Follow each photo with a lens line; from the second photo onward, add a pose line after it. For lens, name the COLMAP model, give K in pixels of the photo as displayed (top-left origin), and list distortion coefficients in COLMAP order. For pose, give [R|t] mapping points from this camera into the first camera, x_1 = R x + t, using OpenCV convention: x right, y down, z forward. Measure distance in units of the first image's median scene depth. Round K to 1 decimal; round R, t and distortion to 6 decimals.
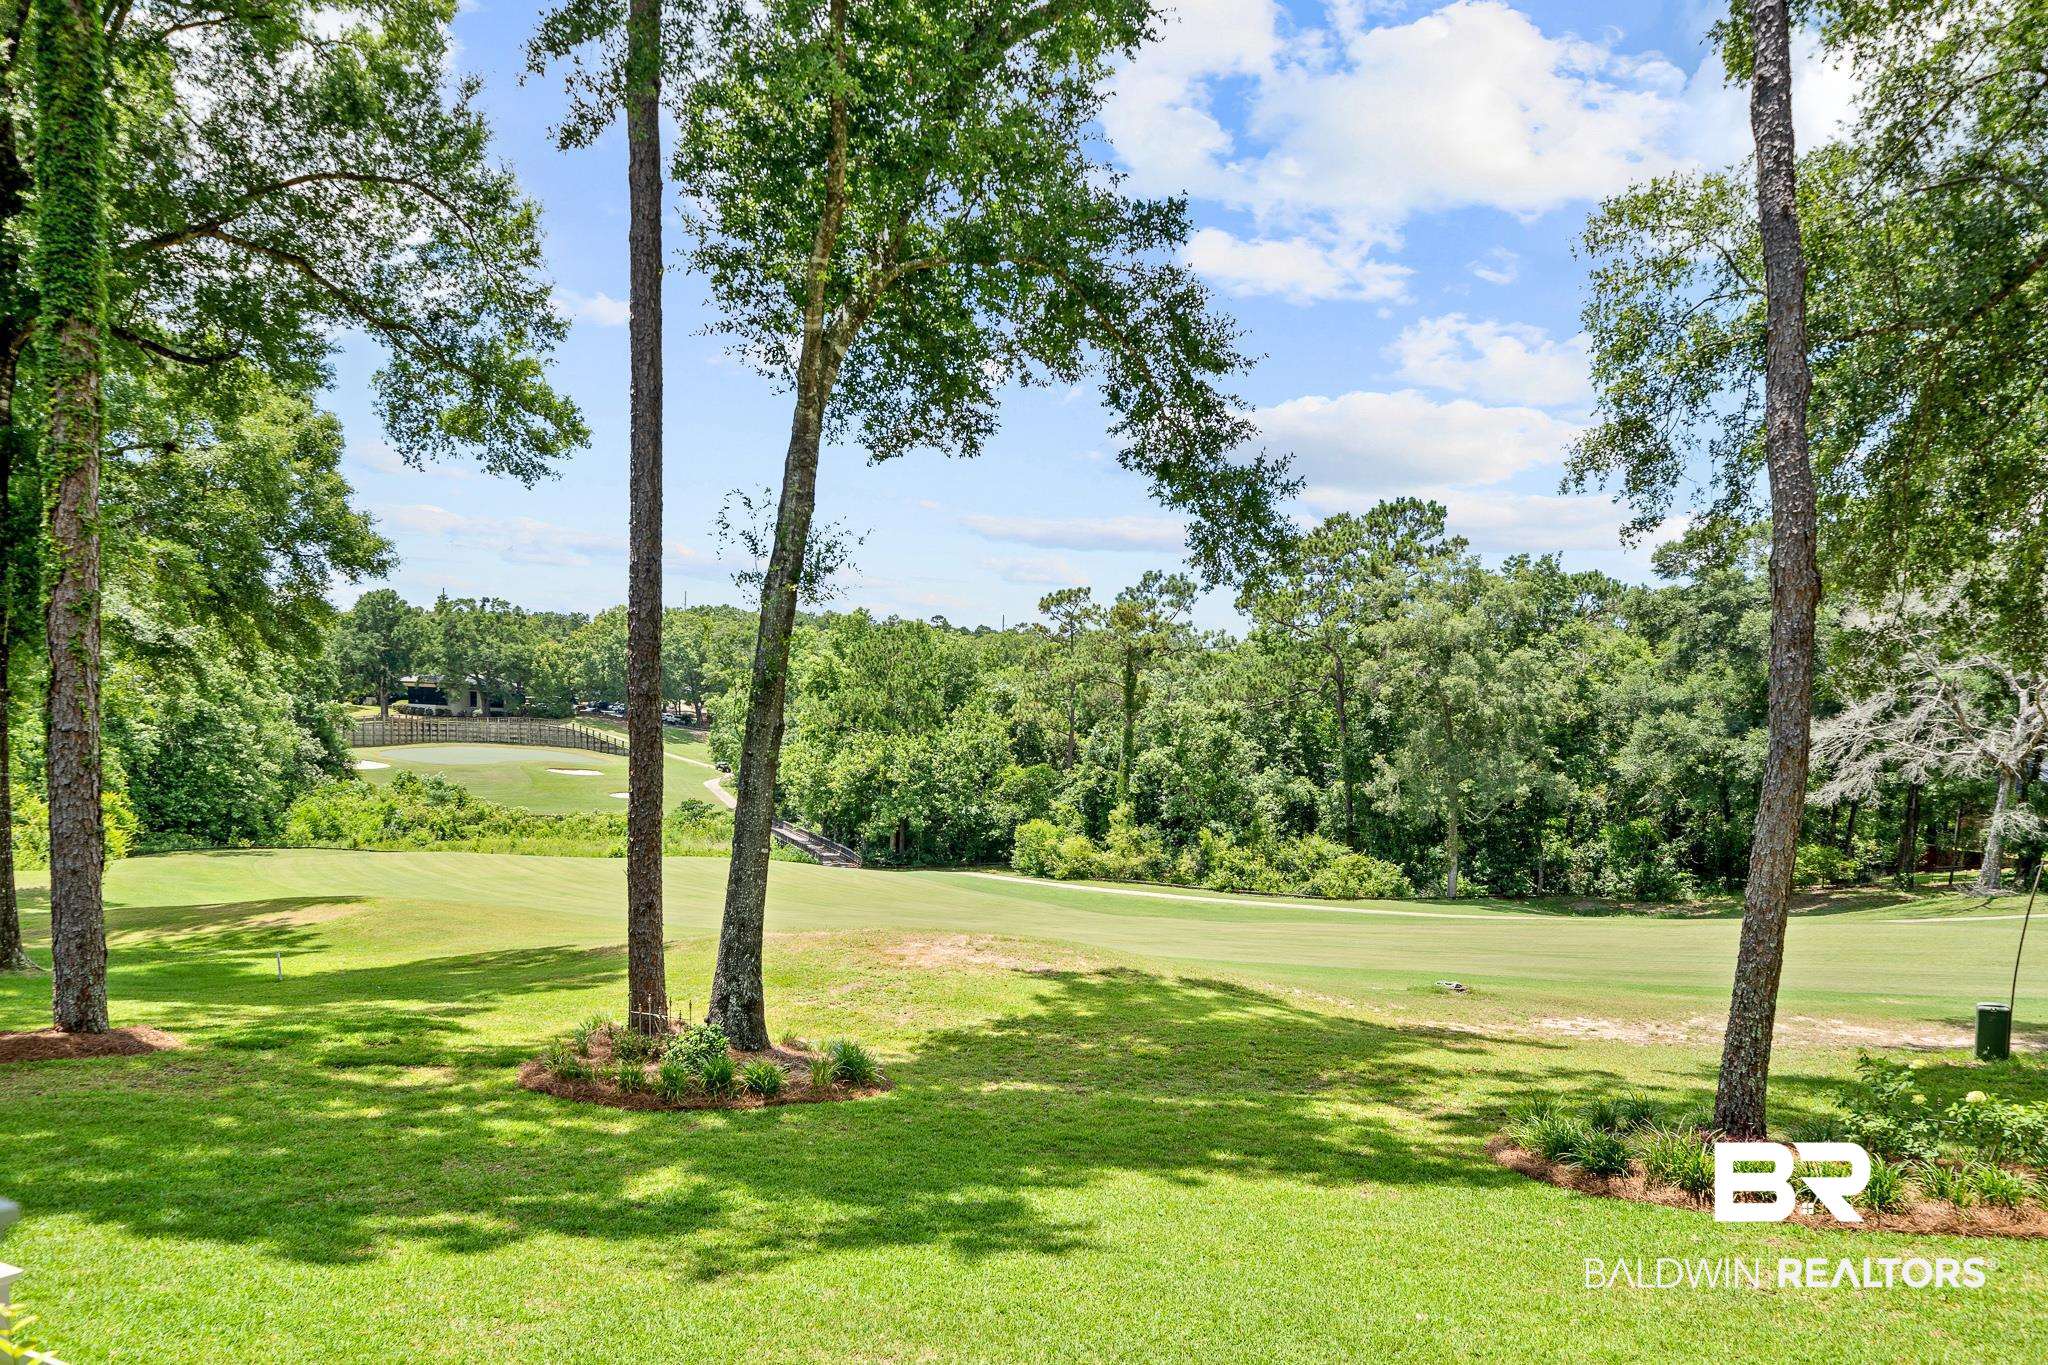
lens RADIAL K [[1441.5, 0, 1036.2], [0, 1441.5, 946.9], [0, 0, 1]] dist [-0.002472, 0.004409]
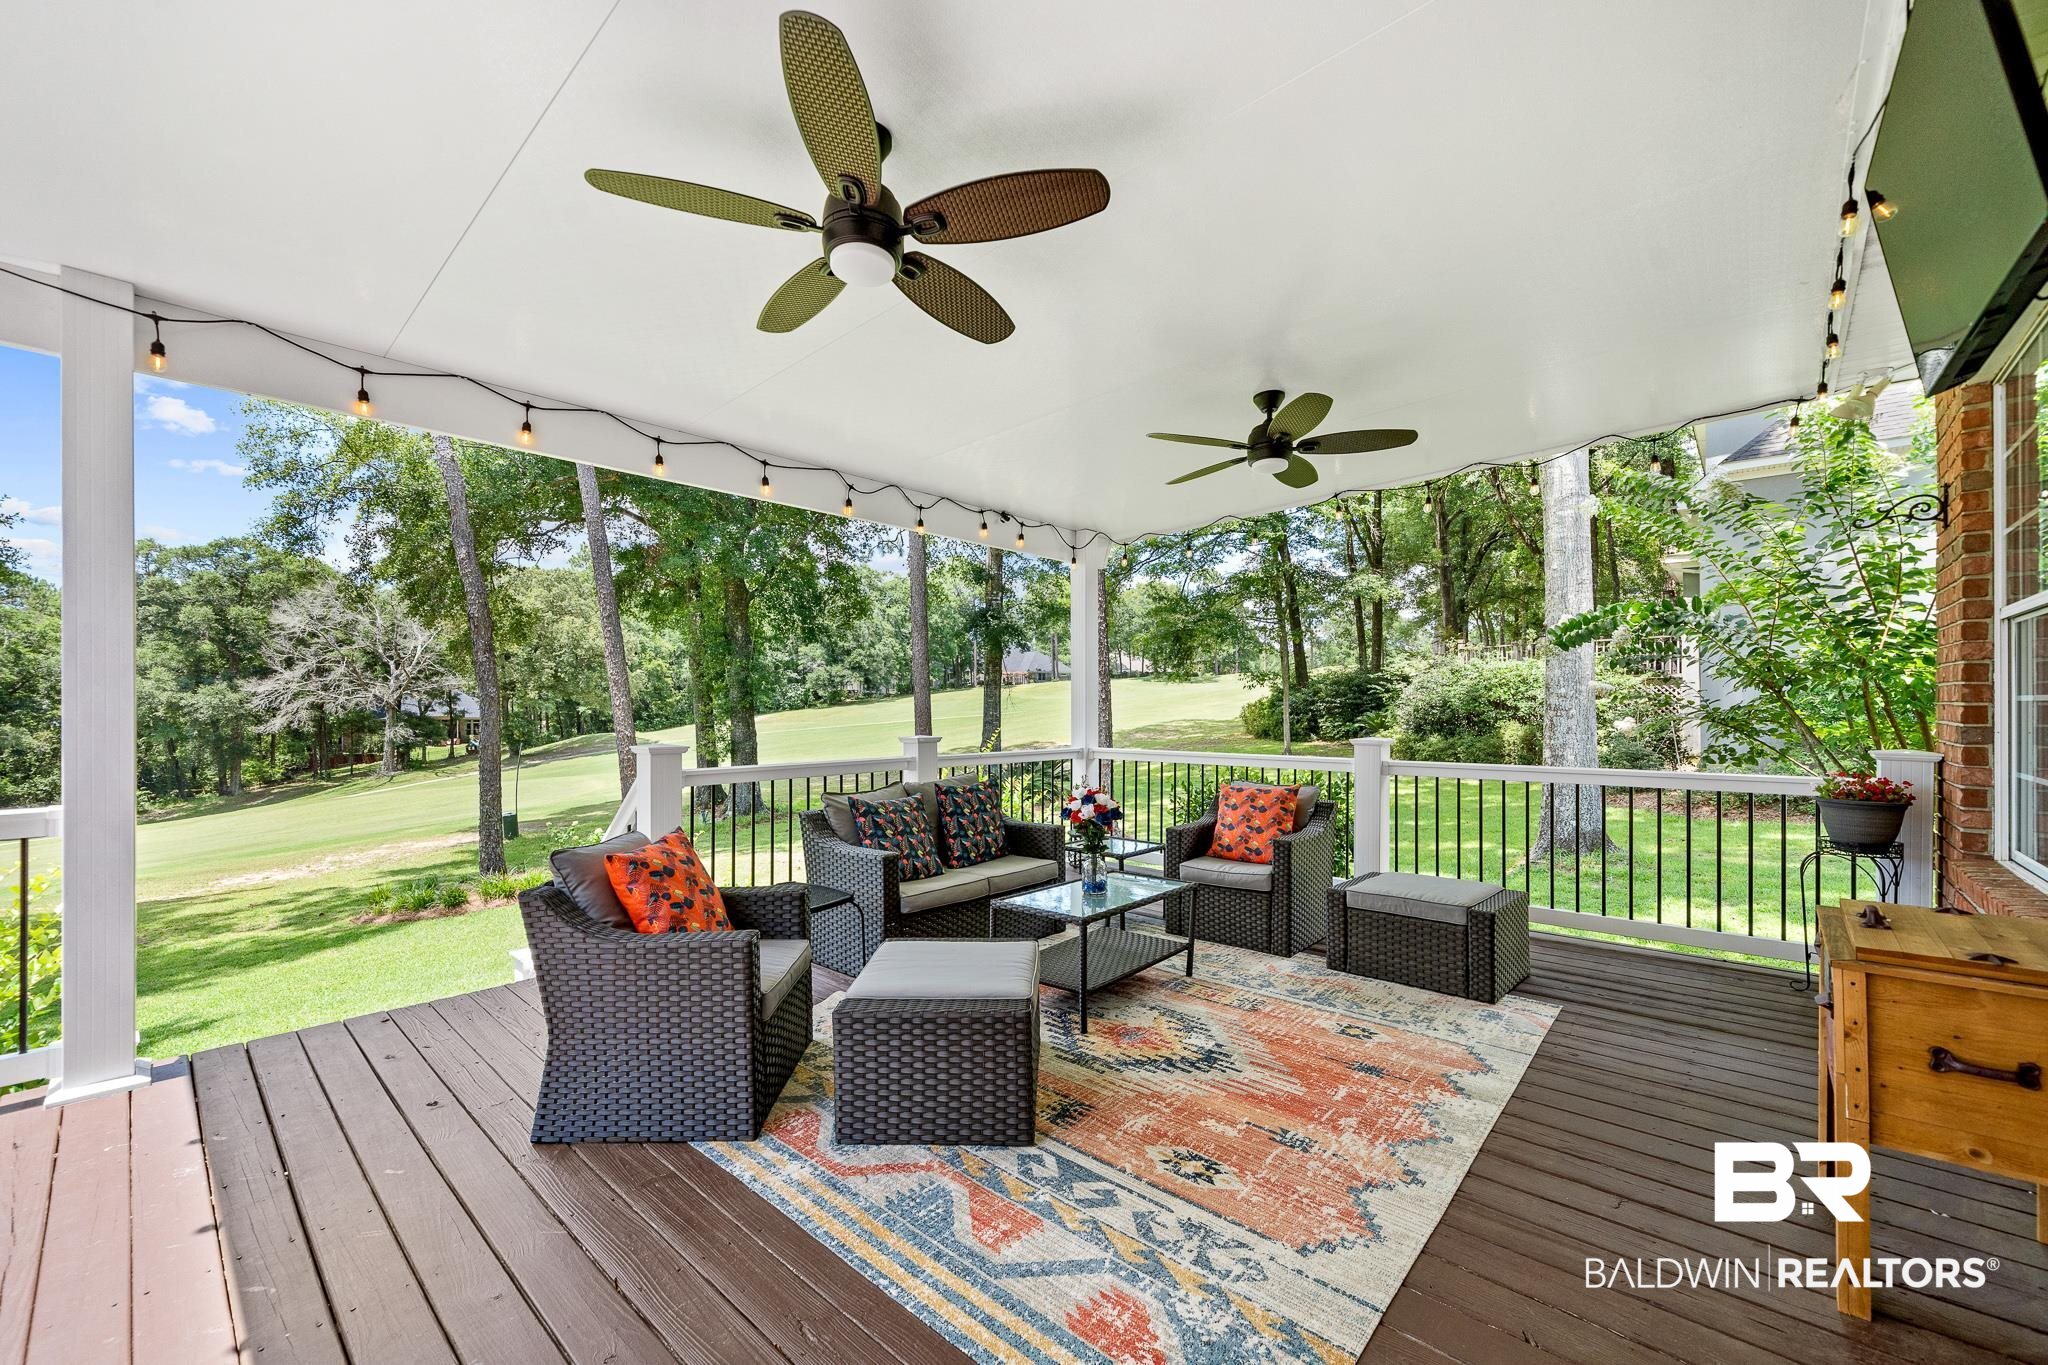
lens RADIAL K [[822.7, 0, 1037.9], [0, 822.7, 702.8], [0, 0, 1]] dist [-0.000576, -0.000193]
pose [[0.248616, -0.045661, 0.967525, -0.098751], [0.161954, 0.986786, 0.004954, -0.000275], [-0.954967, 0.155463, 0.252725, -0.022719]]
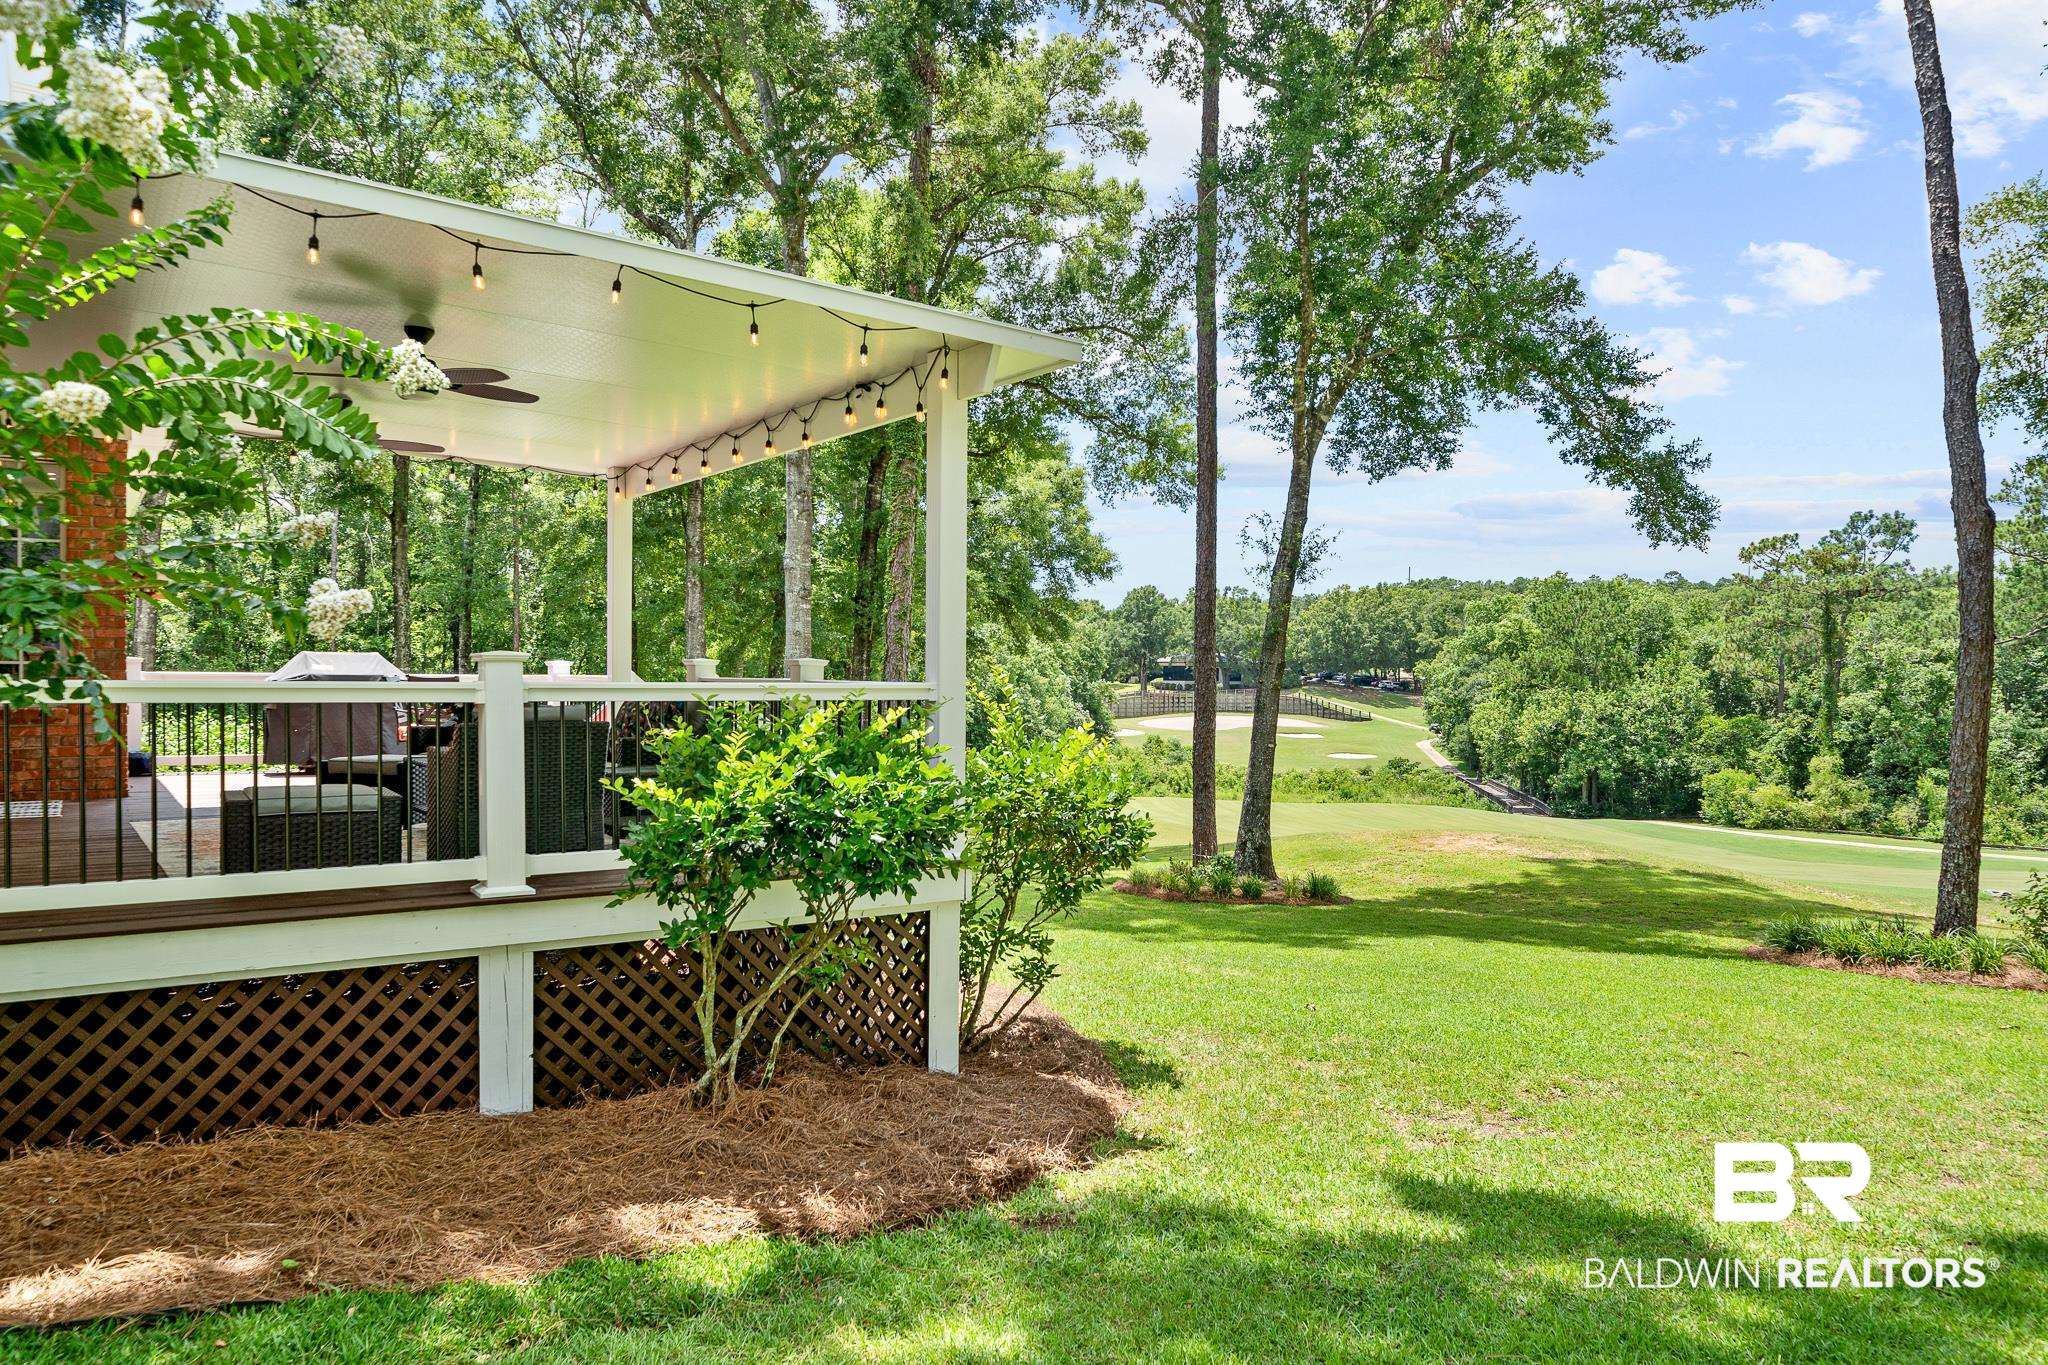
lens RADIAL K [[1473.2, 0, 1032.1], [0, 1473.2, 711.8], [0, 0, 1]] dist [0.004985, 0.002134]
pose [[0.870480, -0.028493, -0.491379, 0.086378], [-0.042263, 0.990309, -0.132293, 0.027584], [0.490386, 0.135926, 0.860840, -0.110640]]
